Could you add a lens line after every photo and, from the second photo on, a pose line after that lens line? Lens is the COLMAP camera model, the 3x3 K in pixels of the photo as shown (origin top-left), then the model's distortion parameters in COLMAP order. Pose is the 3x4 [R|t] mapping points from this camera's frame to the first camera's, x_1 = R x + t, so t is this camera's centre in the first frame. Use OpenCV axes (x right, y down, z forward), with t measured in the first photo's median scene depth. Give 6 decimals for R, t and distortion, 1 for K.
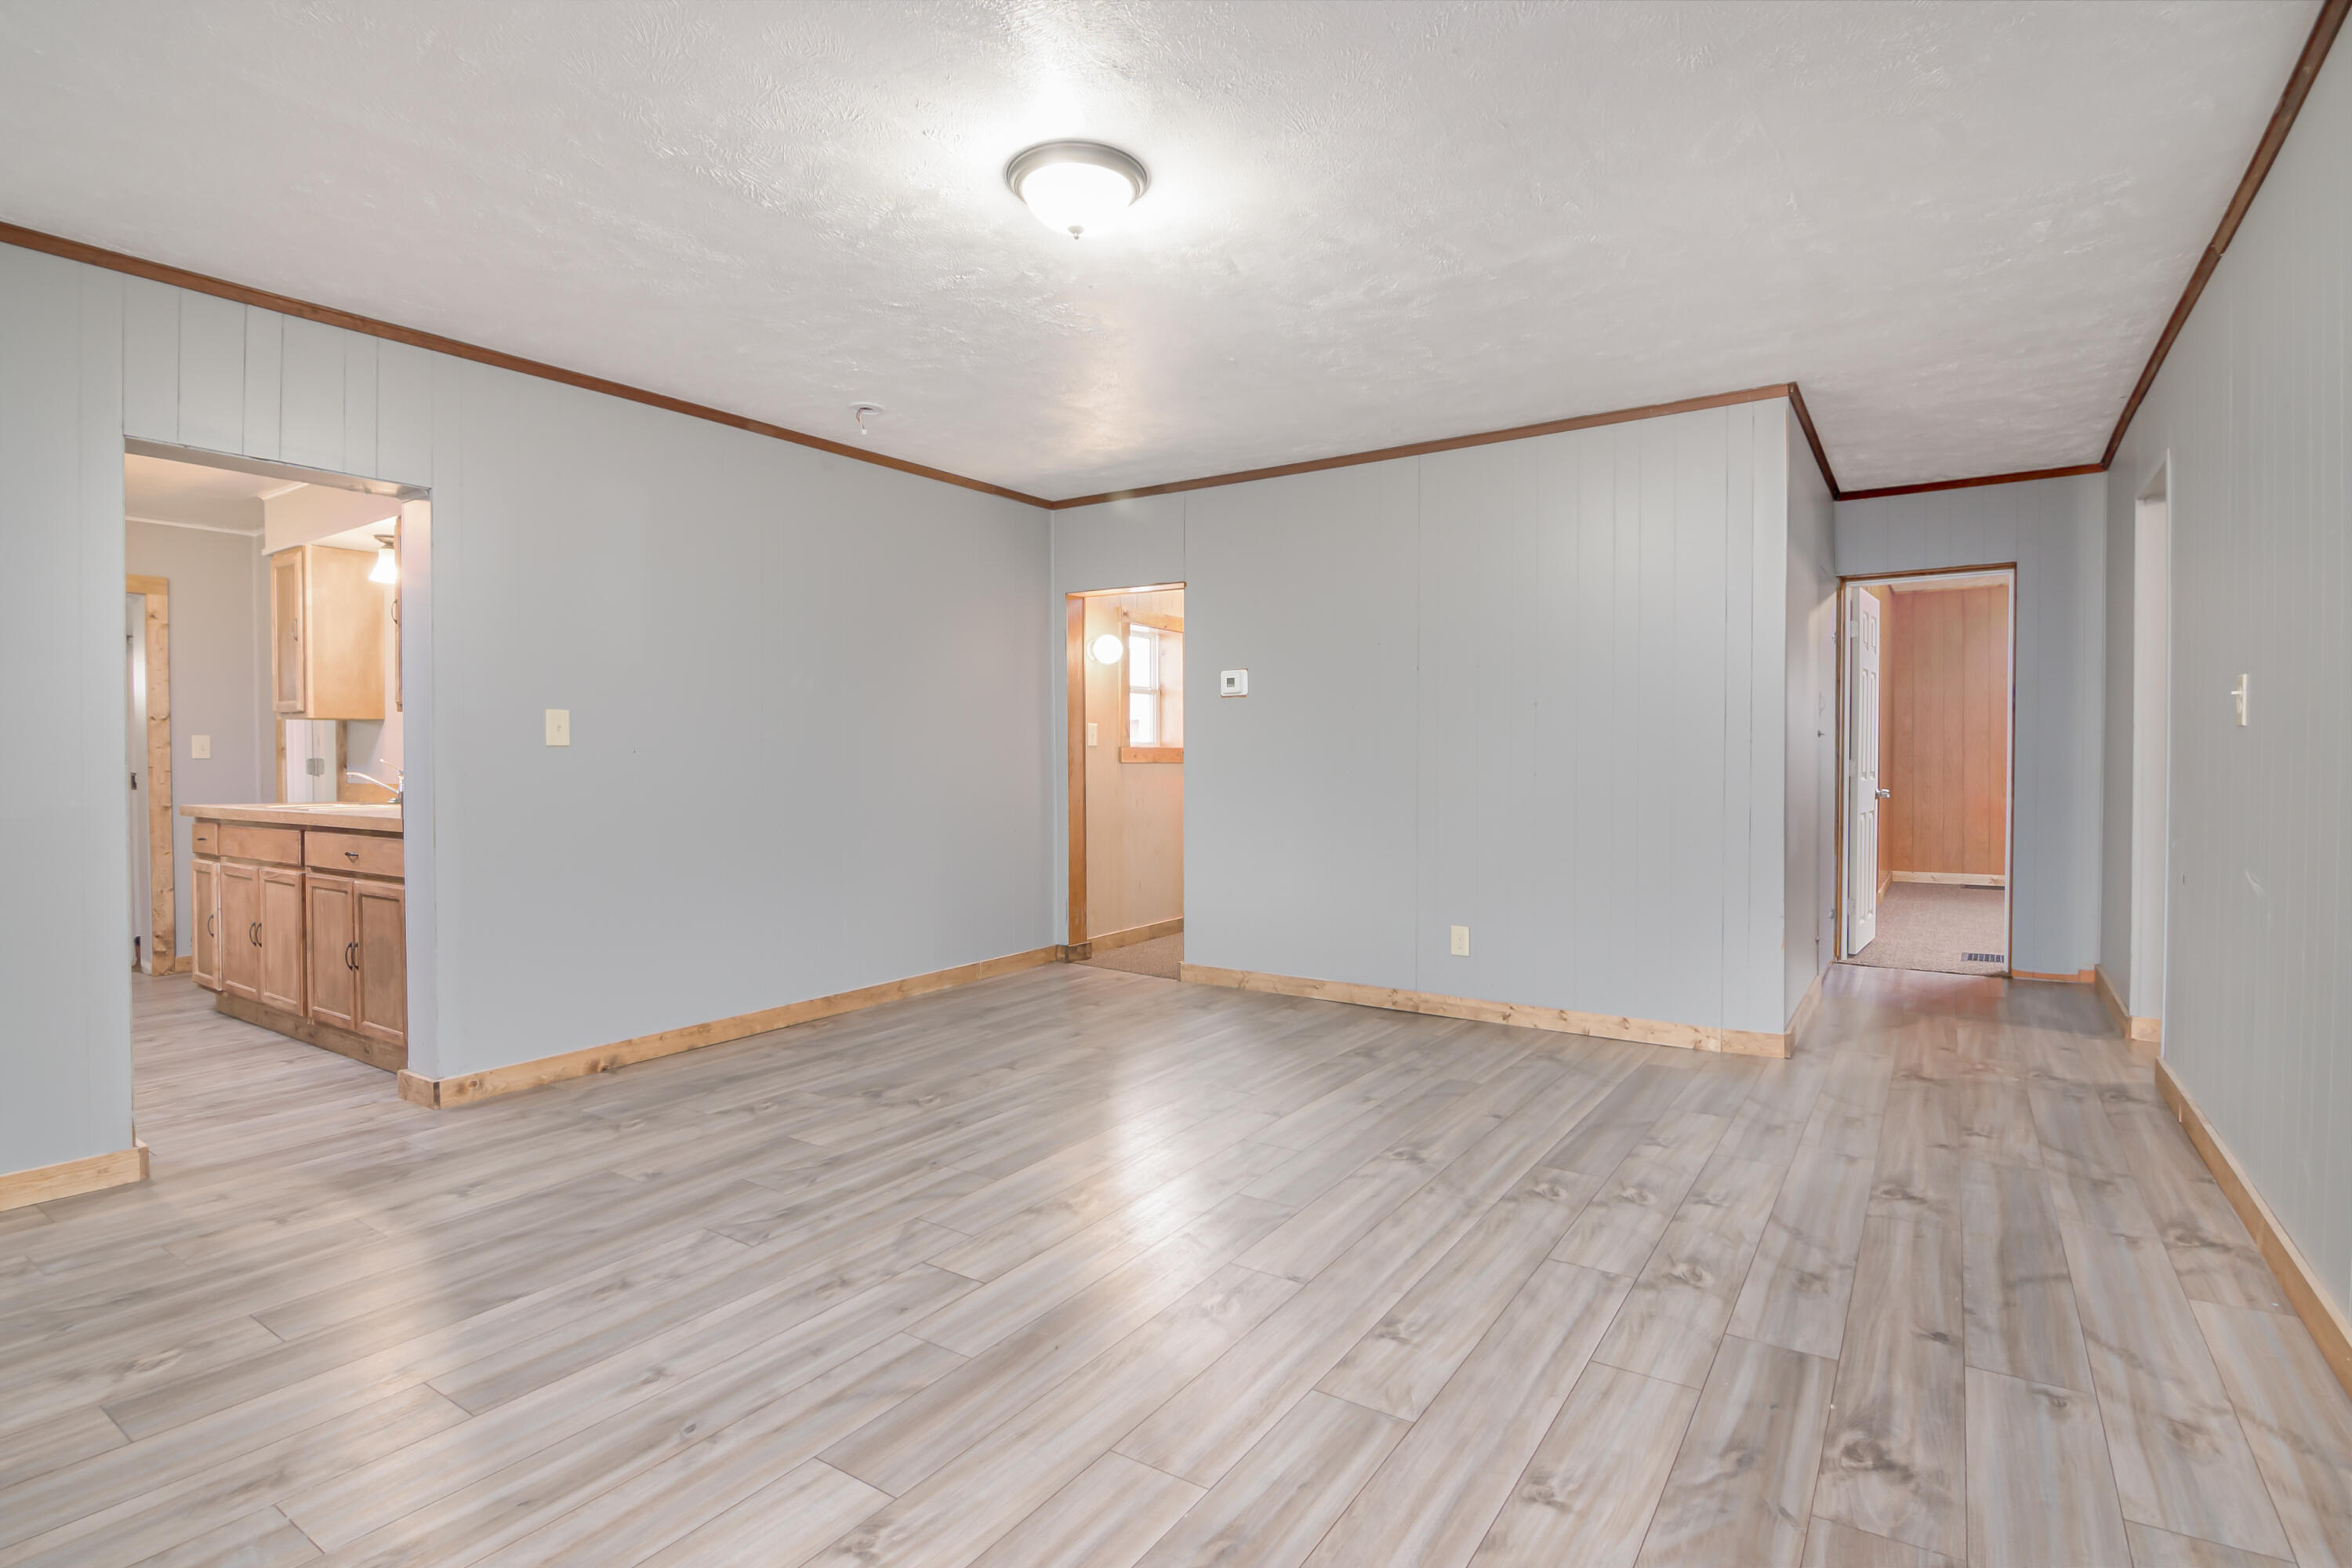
lens RADIAL K [[1146.2, 0, 1182.6], [0, 1146.2, 778.1], [0, 0, 1]] dist [-0.009928, -0.001869]
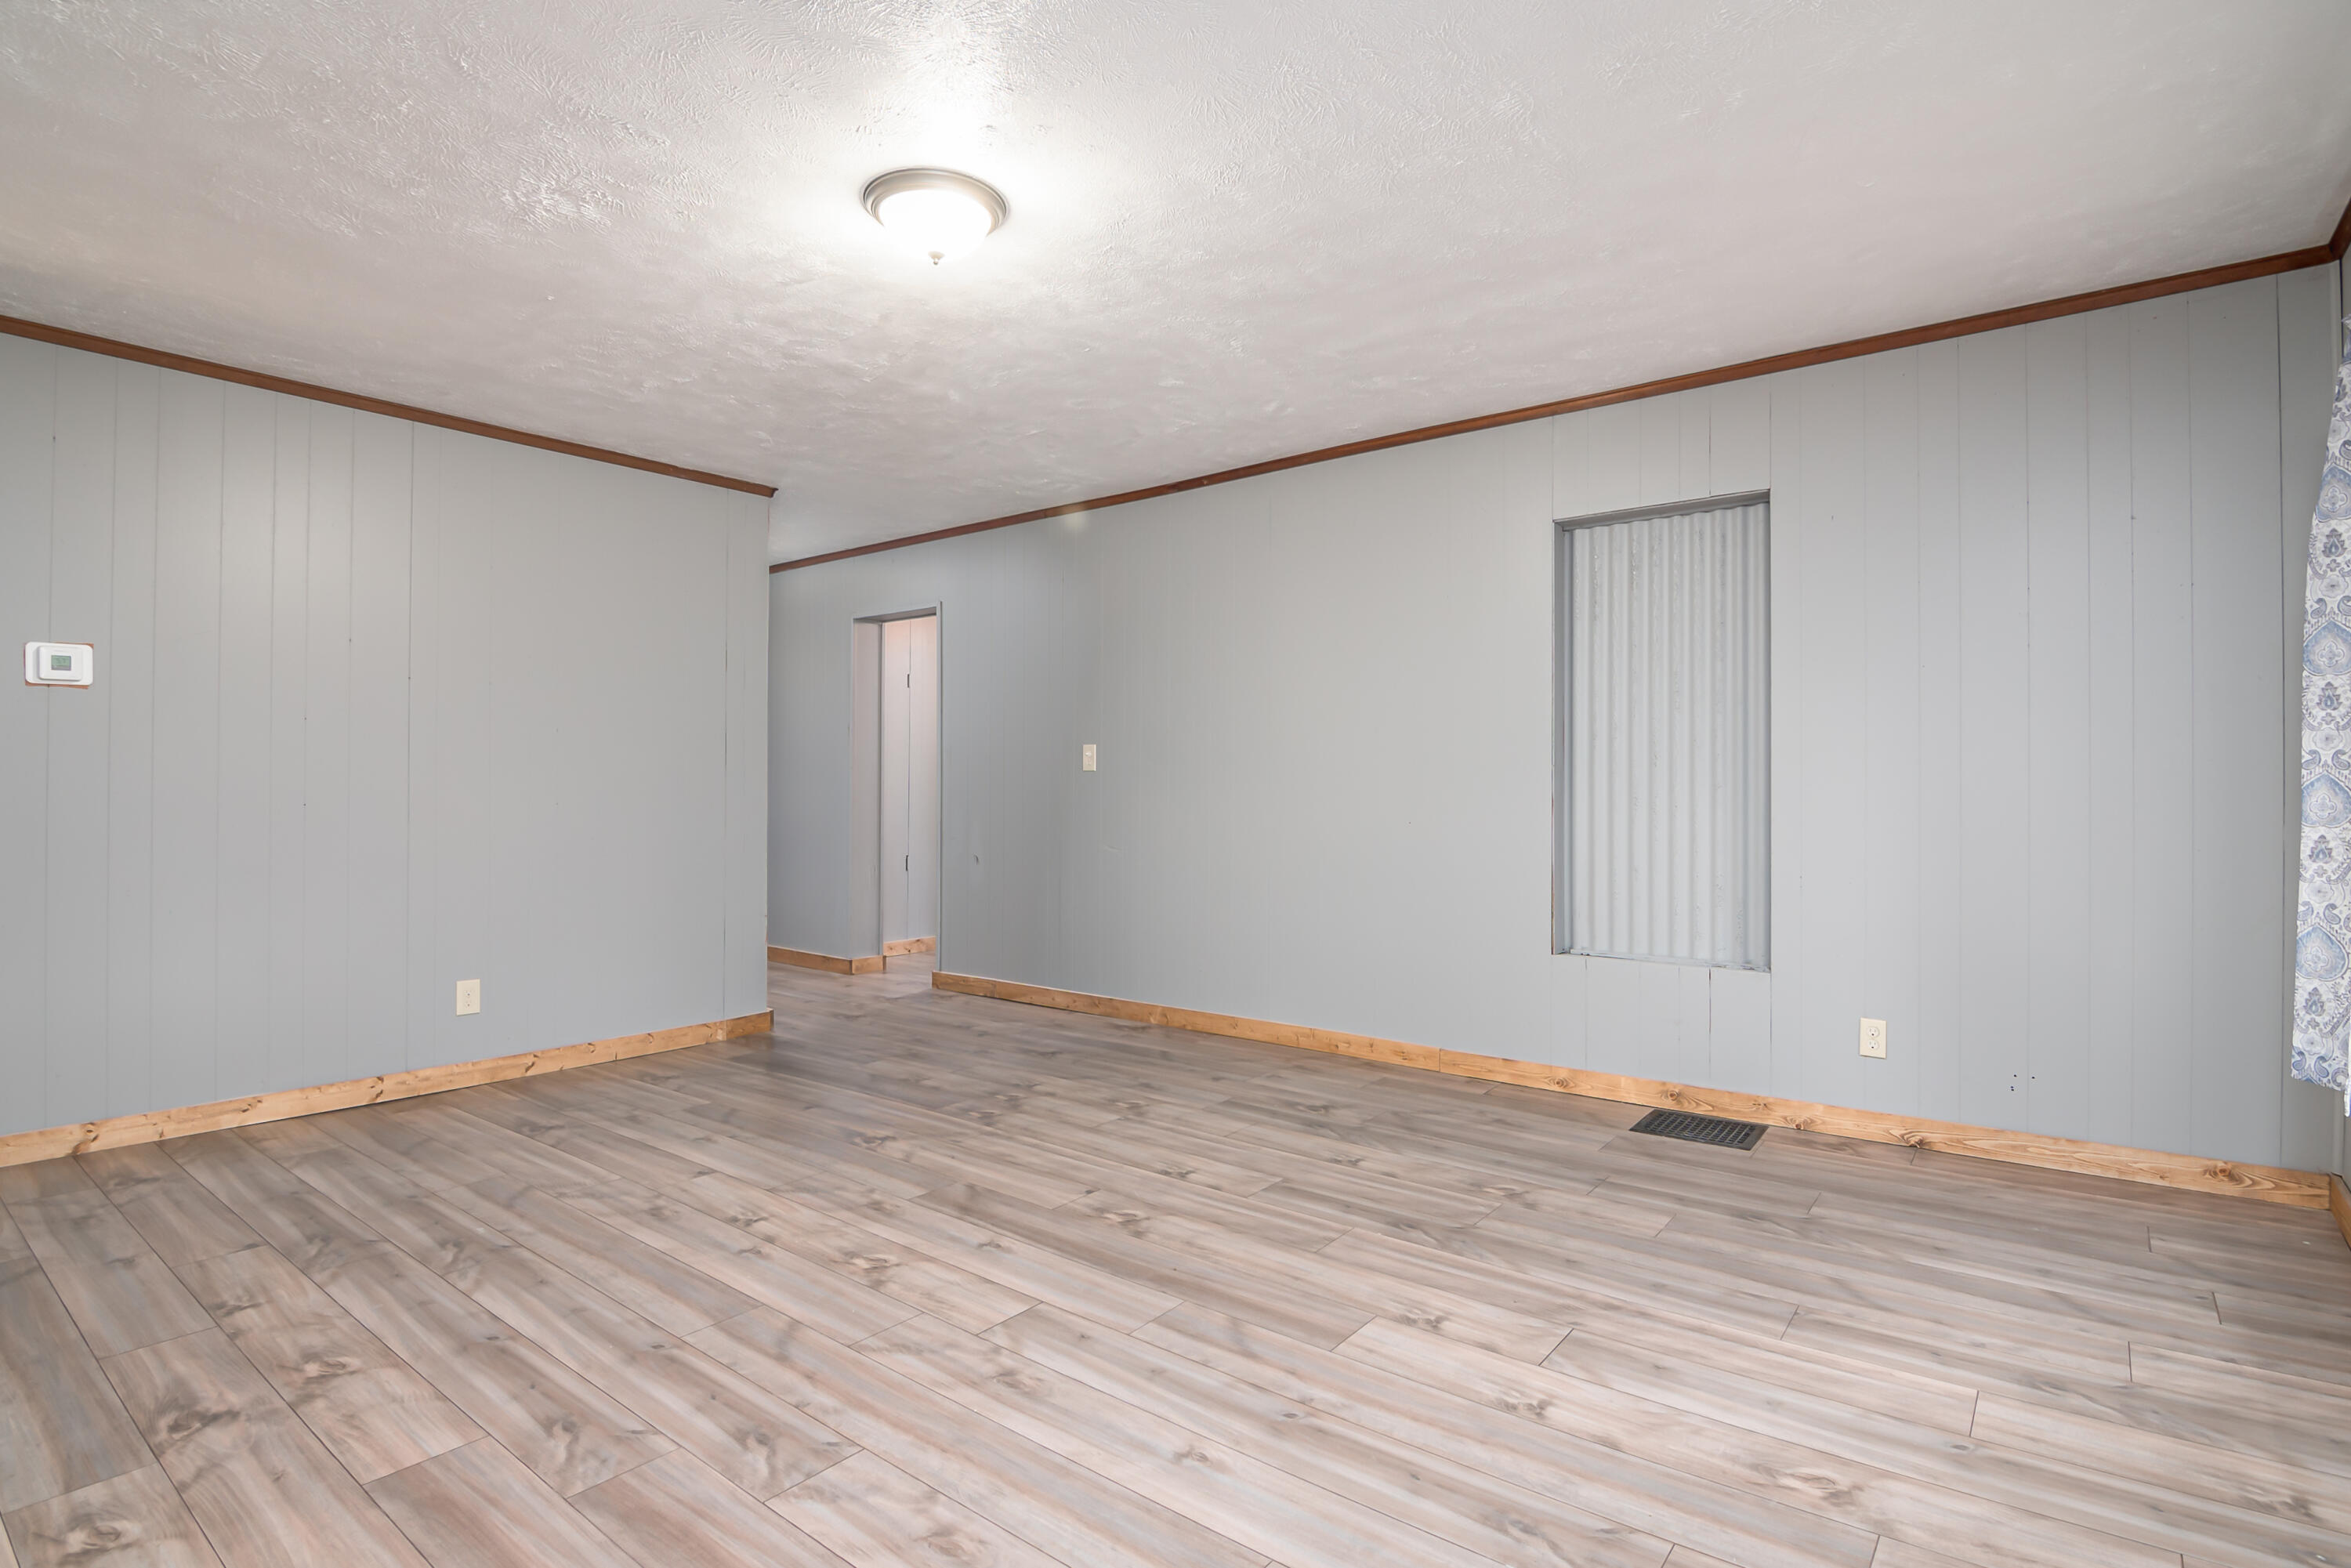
lens RADIAL K [[1145.7, 0, 1182.0], [0, 1145.7, 787.1], [0, 0, 1]] dist [-0.009928, -0.001869]
pose [[0.078426, 0.004138, 0.996911, -1.014029], [0.016316, 0.999852, -0.005434, -0.006201], [-0.996786, 0.016692, 0.078347, 0.681009]]
